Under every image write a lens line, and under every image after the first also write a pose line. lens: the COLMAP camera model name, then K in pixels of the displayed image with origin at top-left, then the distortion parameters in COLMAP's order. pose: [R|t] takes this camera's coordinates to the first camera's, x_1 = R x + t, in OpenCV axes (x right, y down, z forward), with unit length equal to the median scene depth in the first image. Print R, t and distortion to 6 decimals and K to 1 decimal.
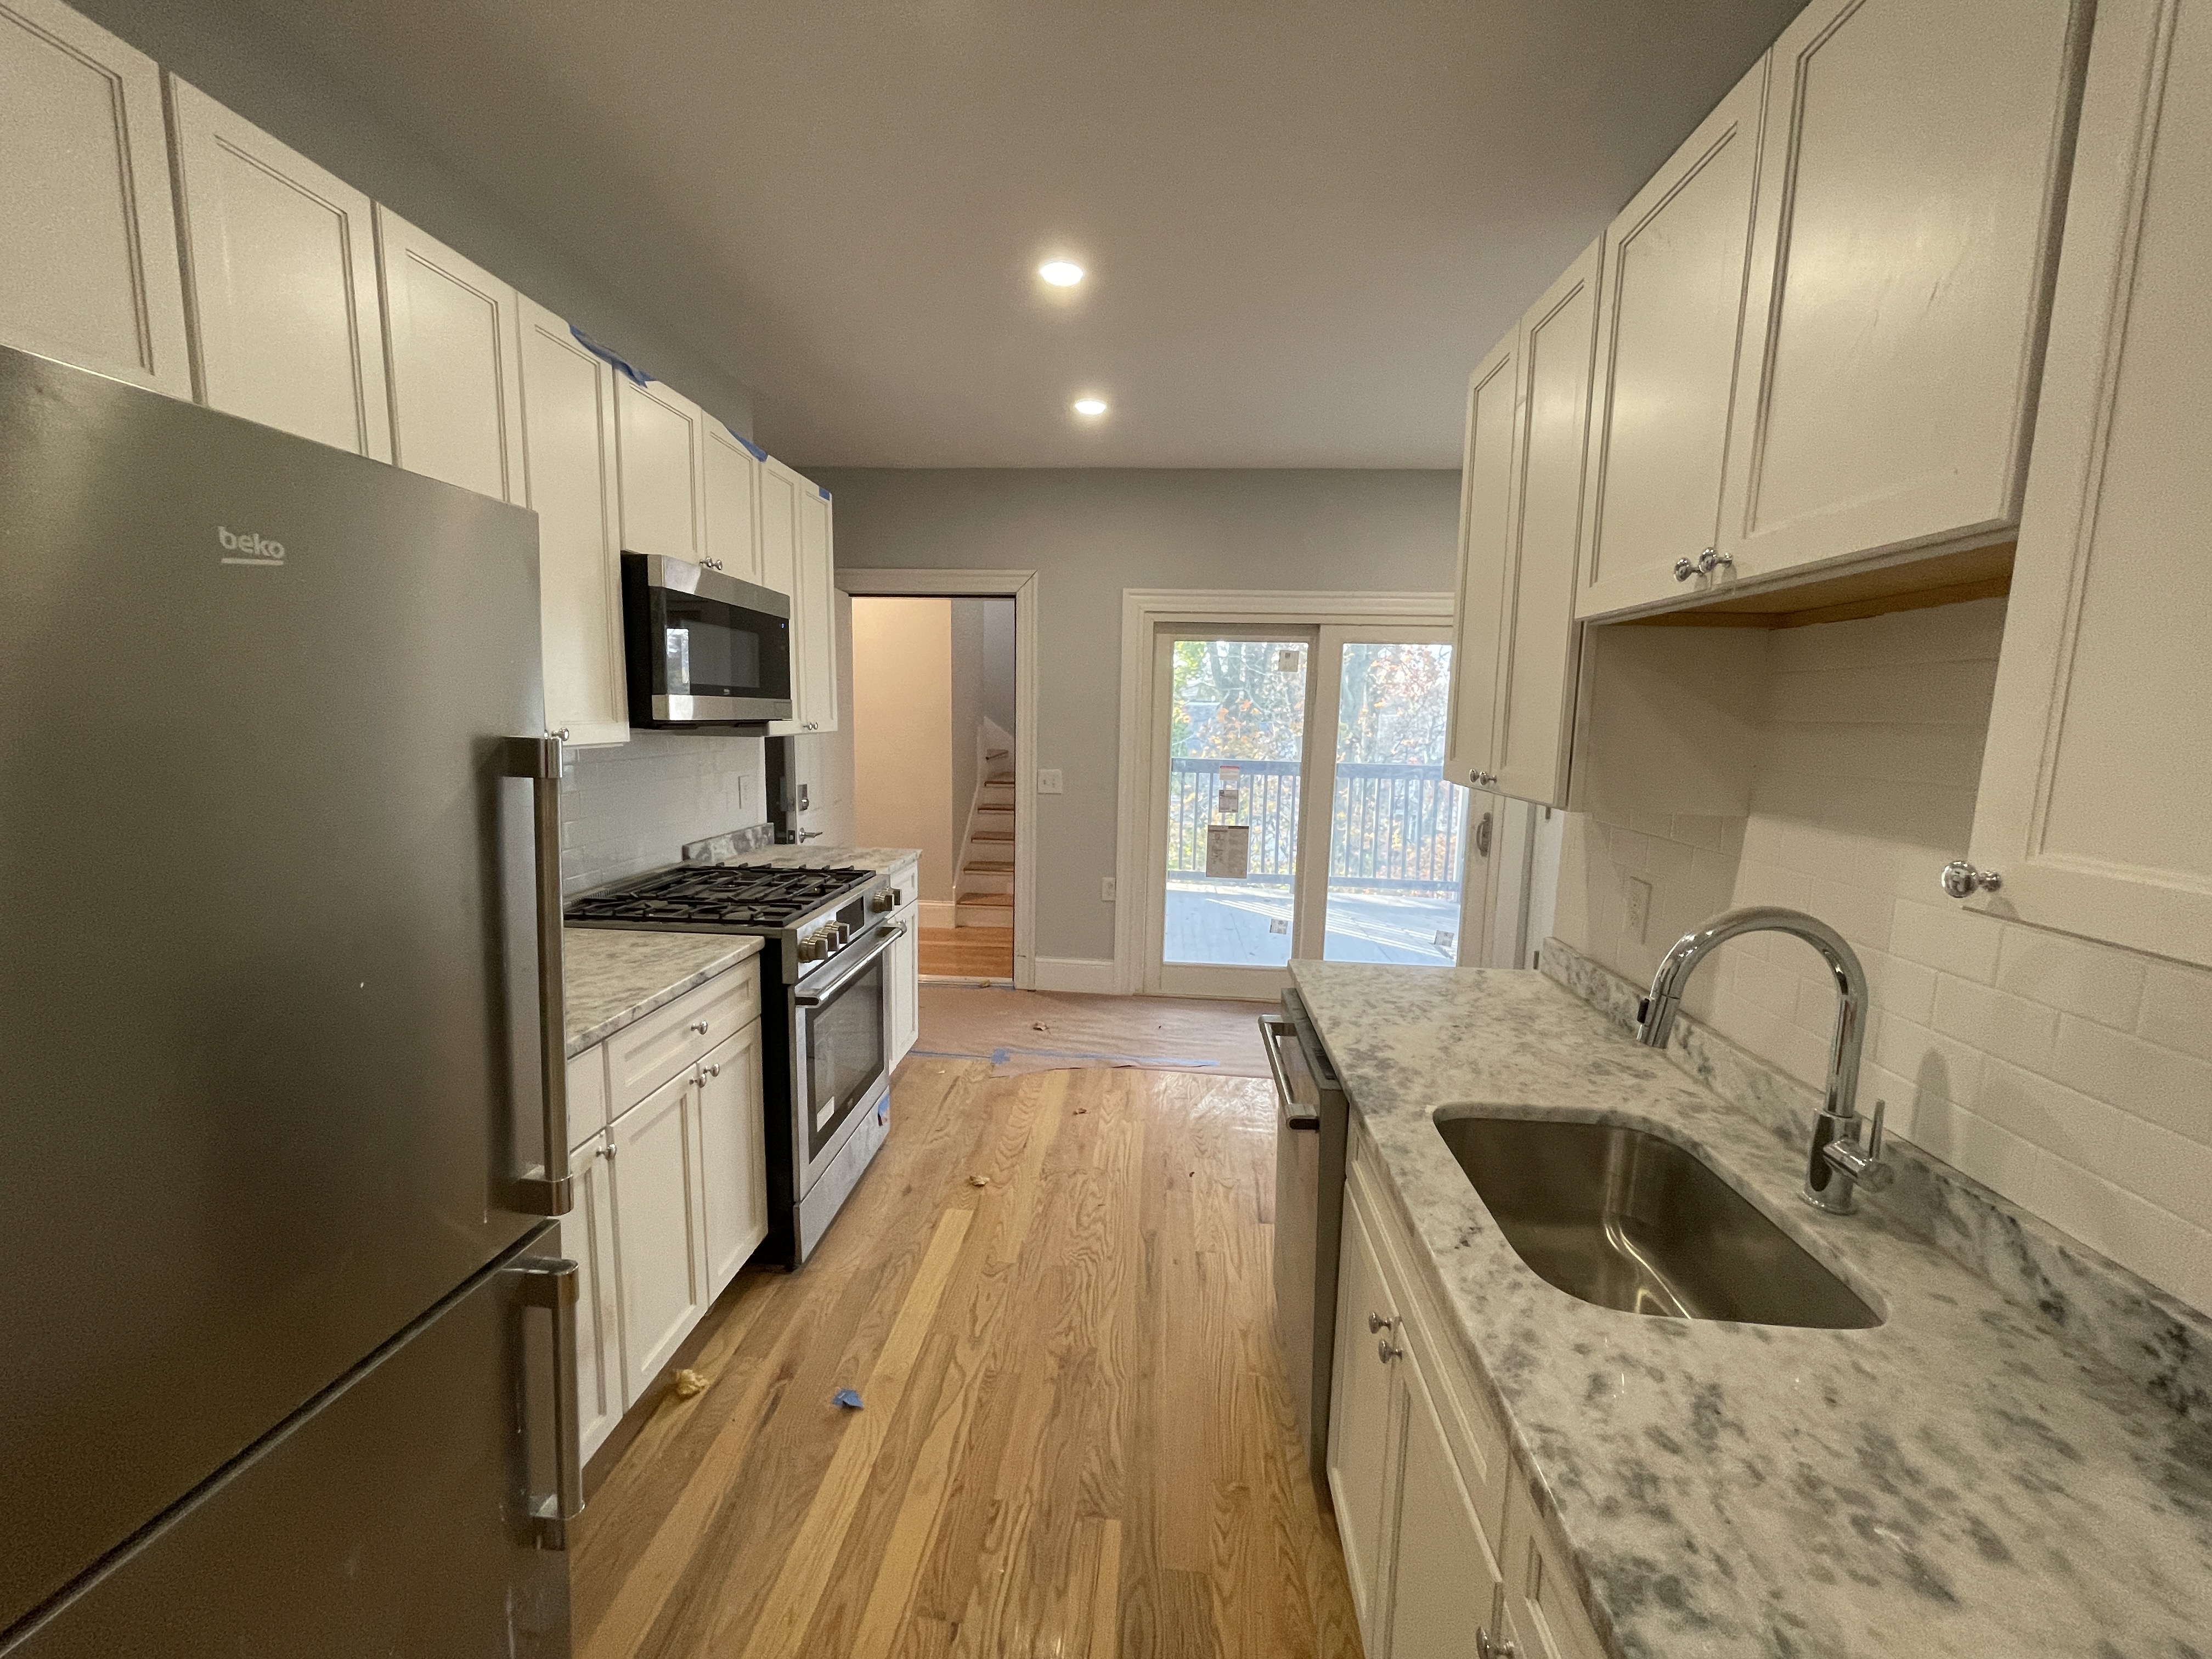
lens RADIAL K [[891.1, 0, 1101.2], [0, 891.1, 830.2], [0, 0, 1]] dist [-0.003451, 0.000045]
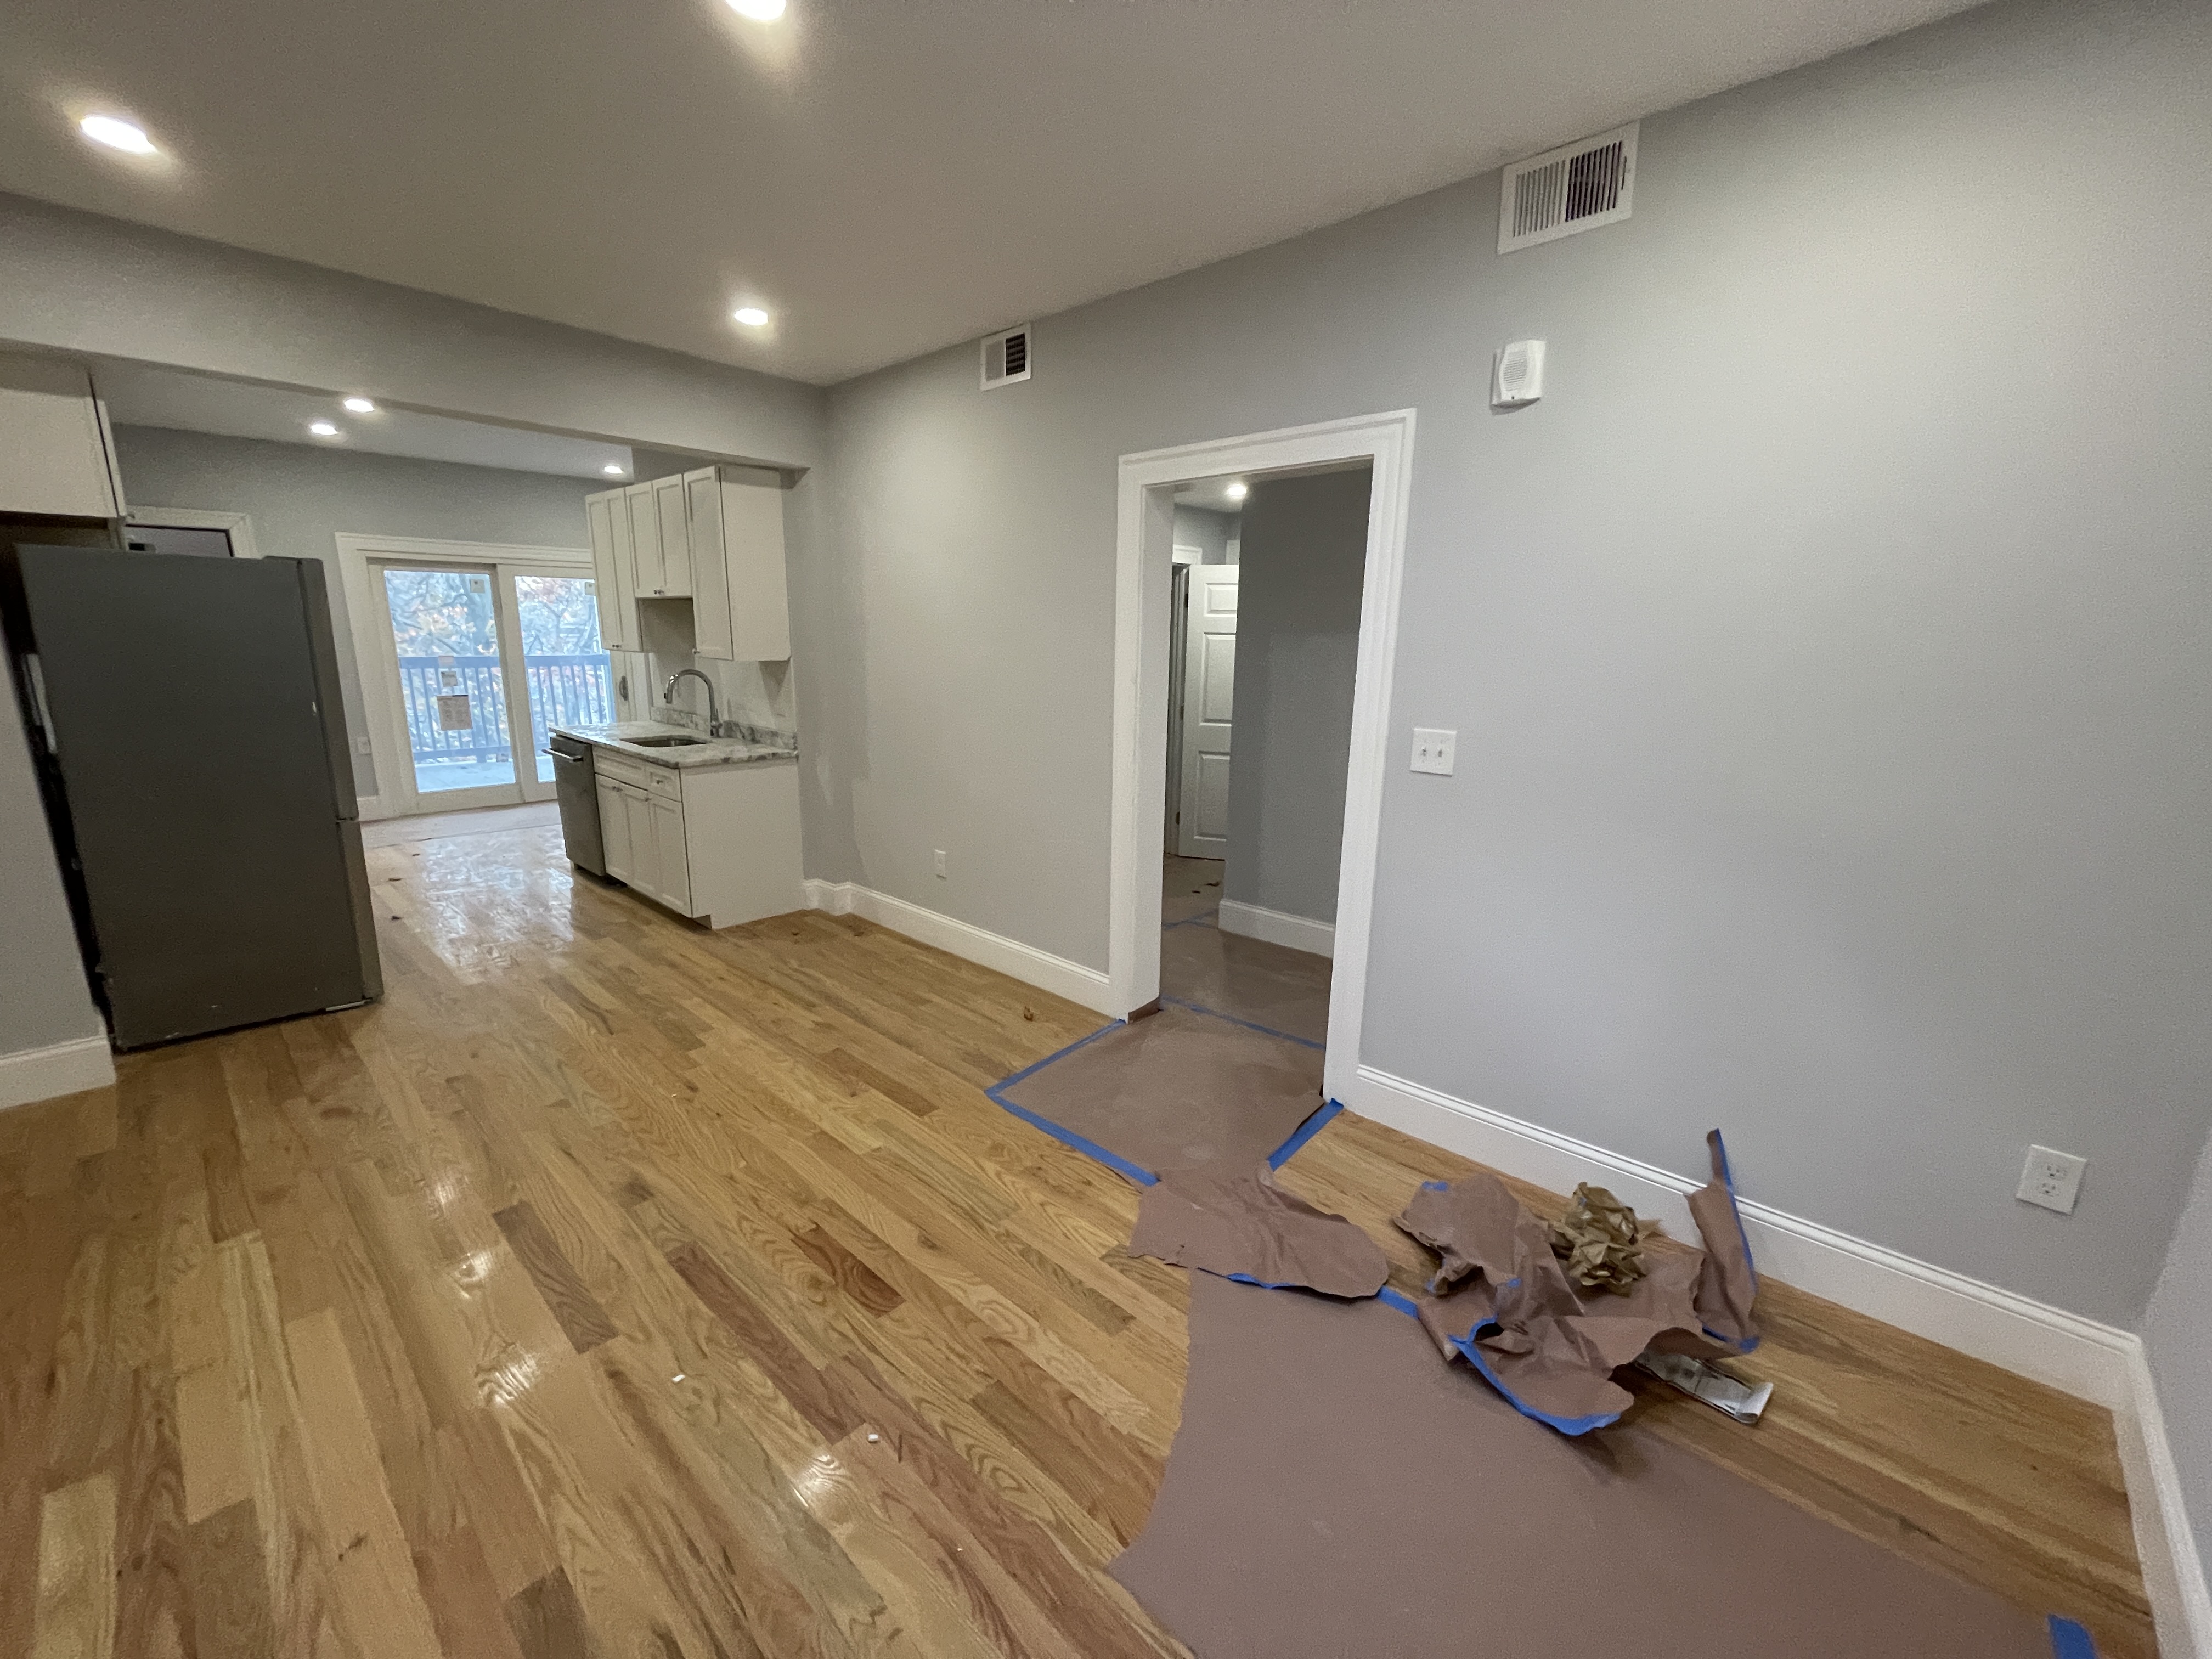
lens RADIAL K [[891.7, 0, 1102.0], [0, 891.7, 829.4], [0, 0, 1]] dist [-0.006653, 0.003305]
pose [[0.625099, -0.188335, 0.757483, -0.739608], [0.100943, 0.981810, 0.160808, 0.182046], [-0.773991, -0.024058, 0.632740, -1.718060]]
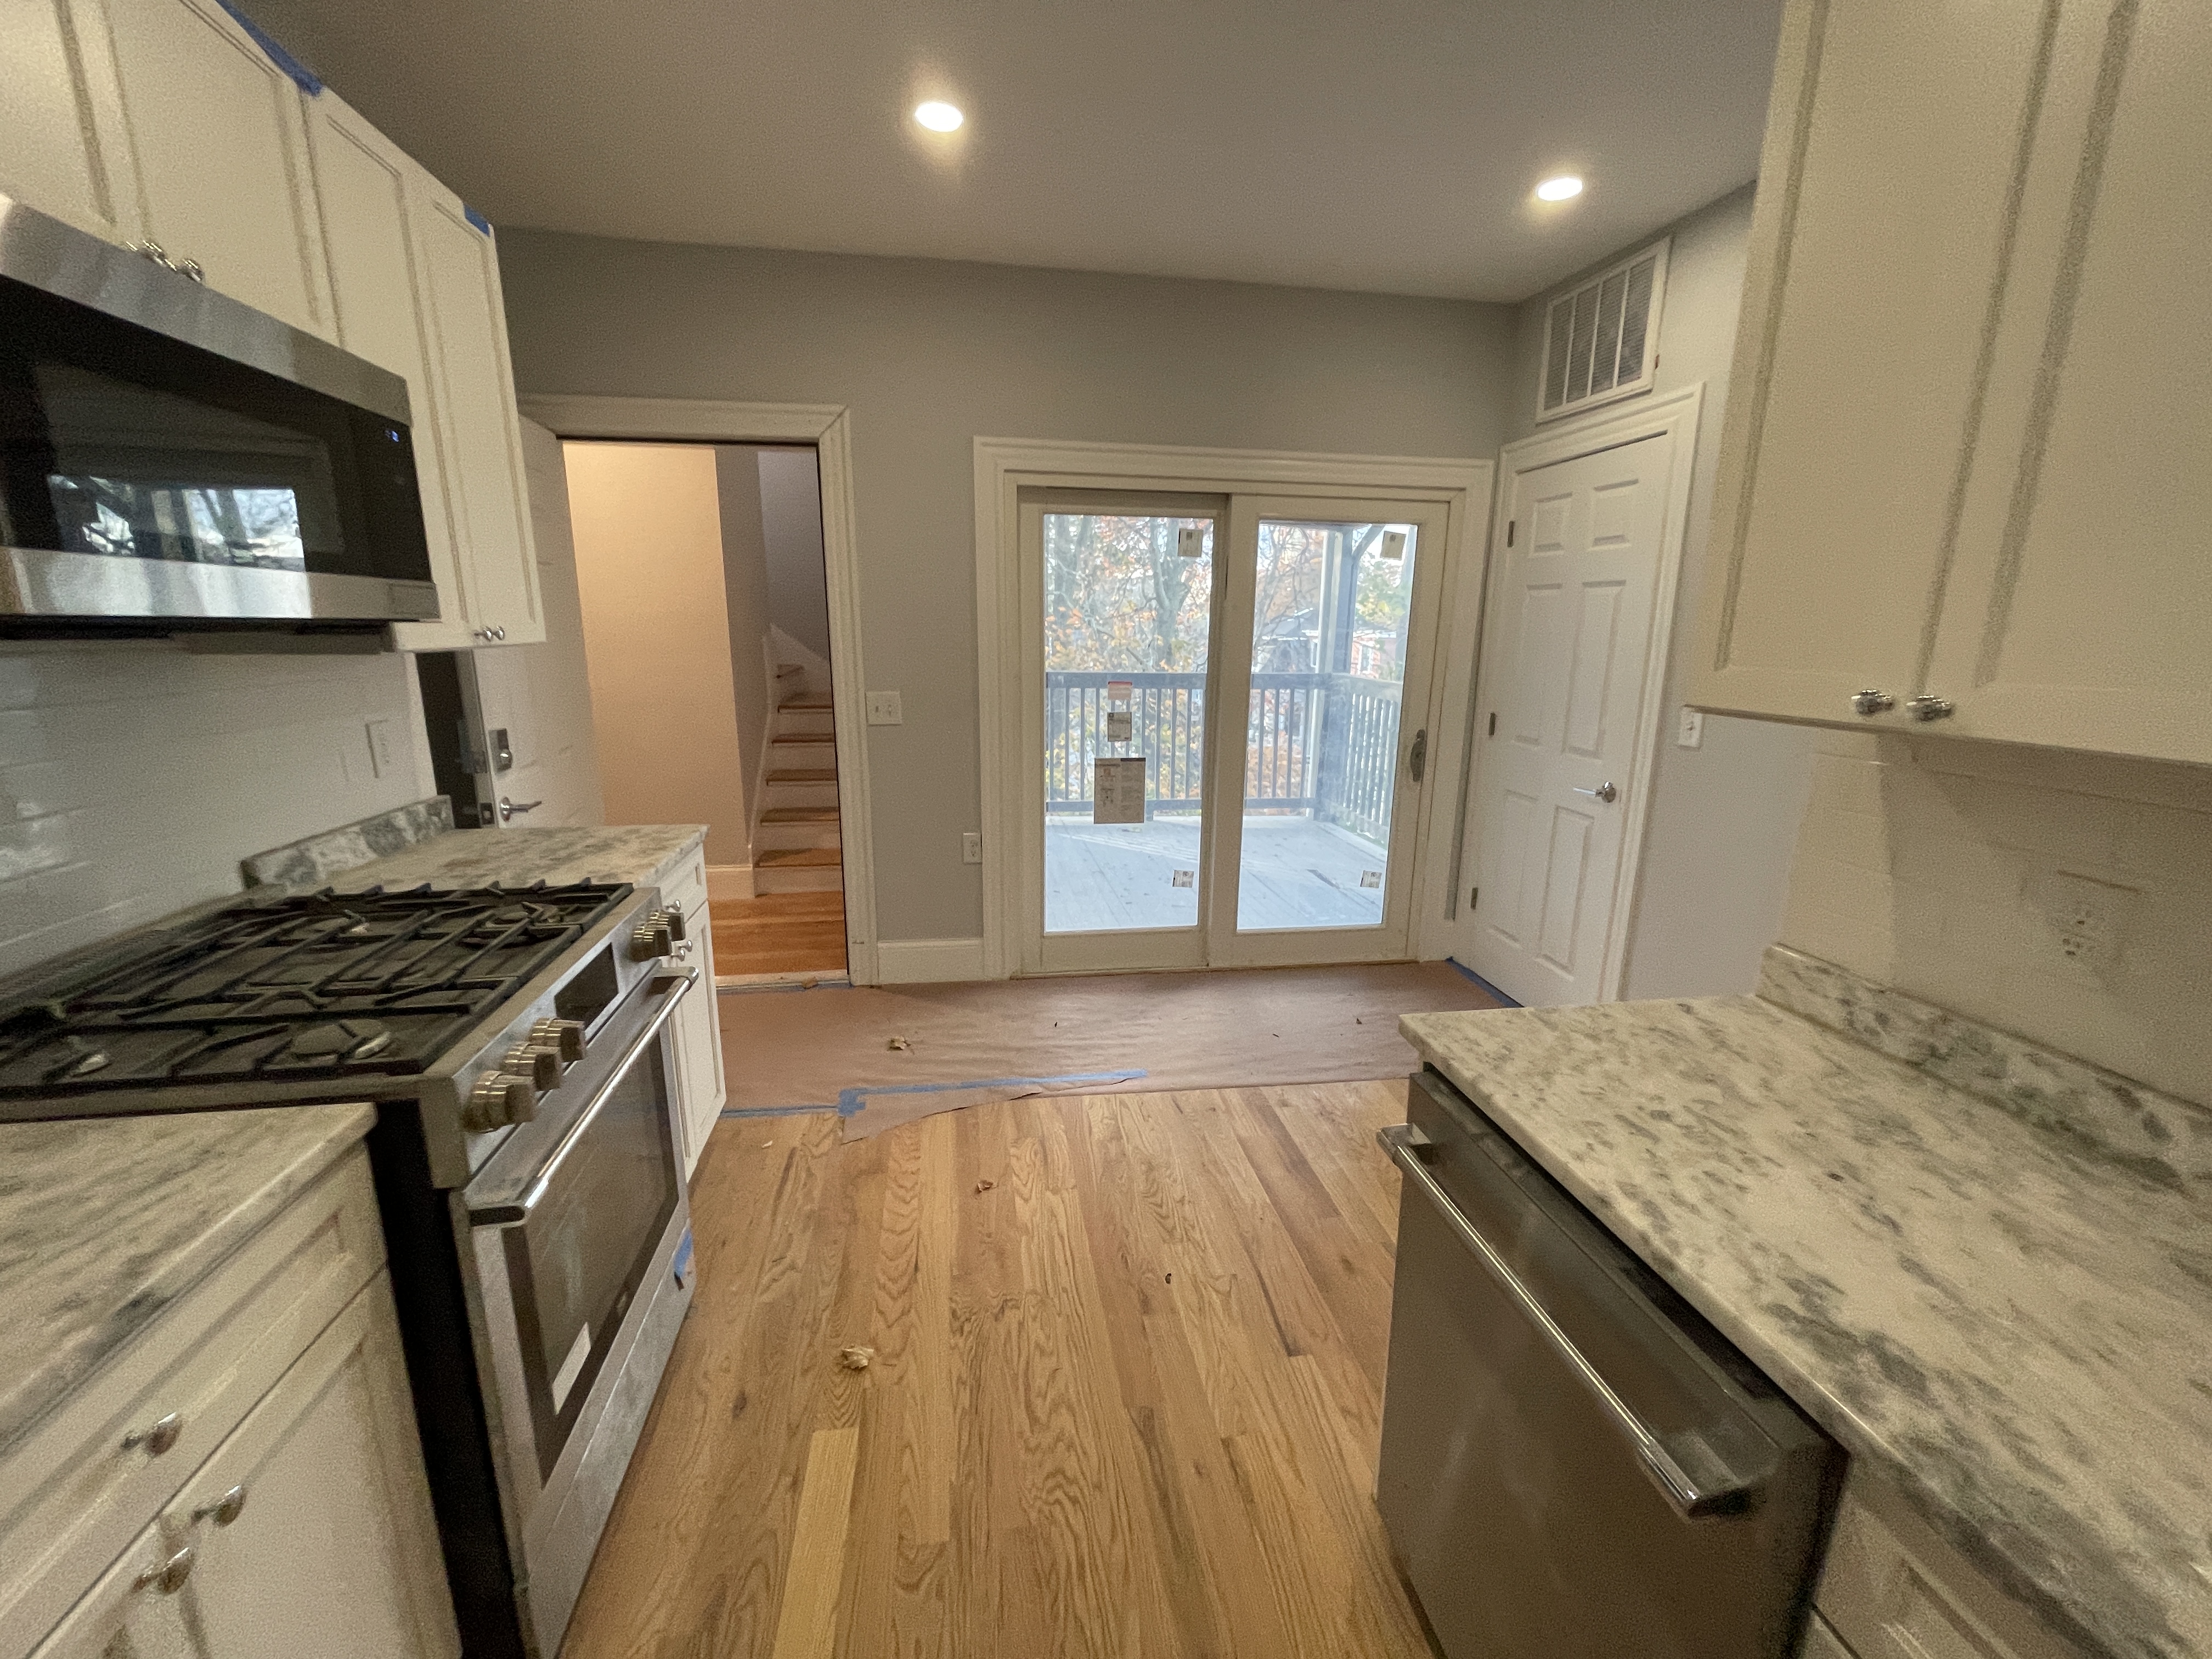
lens RADIAL K [[891.7, 0, 1102.0], [0, 891.7, 829.4], [0, 0, 1]] dist [-0.006653, 0.003305]
pose [[0.972596, -0.062230, 0.224018, -0.109303], [0.040171, 0.994002, 0.101718, -0.047264], [-0.229004, -0.089931, 0.969262, 0.482172]]
